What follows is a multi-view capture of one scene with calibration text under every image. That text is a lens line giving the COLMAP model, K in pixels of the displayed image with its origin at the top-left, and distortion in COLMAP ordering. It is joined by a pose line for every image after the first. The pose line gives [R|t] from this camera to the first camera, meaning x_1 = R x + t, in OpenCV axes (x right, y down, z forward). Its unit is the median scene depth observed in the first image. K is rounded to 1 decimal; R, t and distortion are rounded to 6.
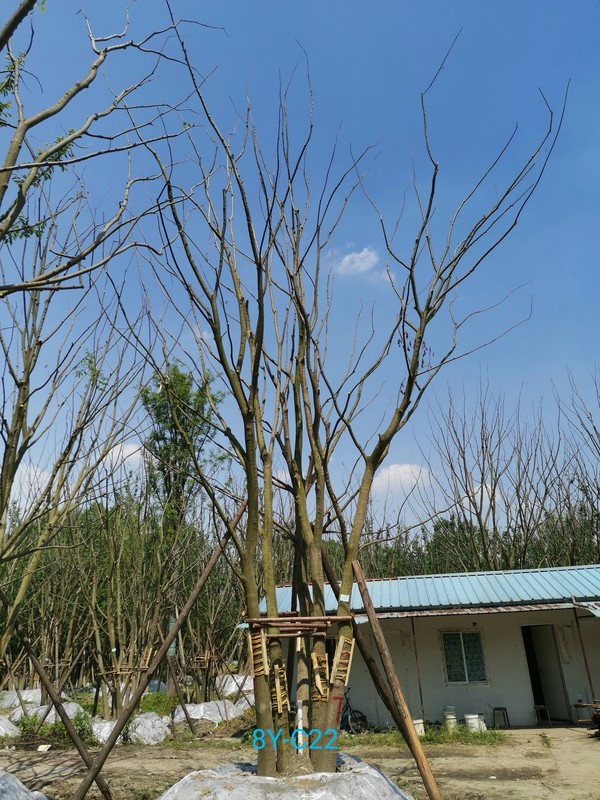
lens RADIAL K [[560.7, 0, 300.0], [0, 560.7, 400.0], [0, 0, 1]] dist [0.004596, -0.039393]
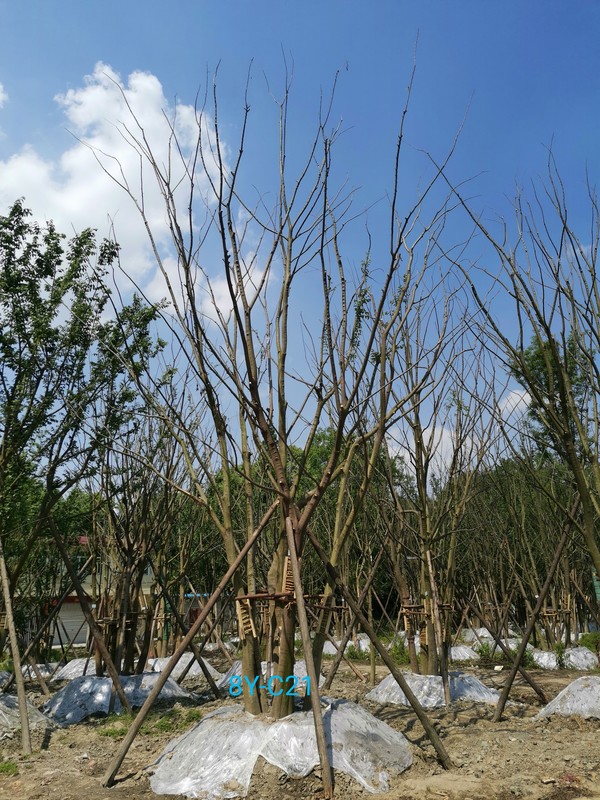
lens RADIAL K [[560.7, 0, 300.0], [0, 560.7, 400.0], [0, 0, 1]] dist [0.004596, -0.039393]
pose [[0.752944, -0.216887, -0.621317, 0.144581], [0.268736, 0.963156, -0.010547, -0.106541], [0.600713, -0.159029, 0.783488, -0.229321]]
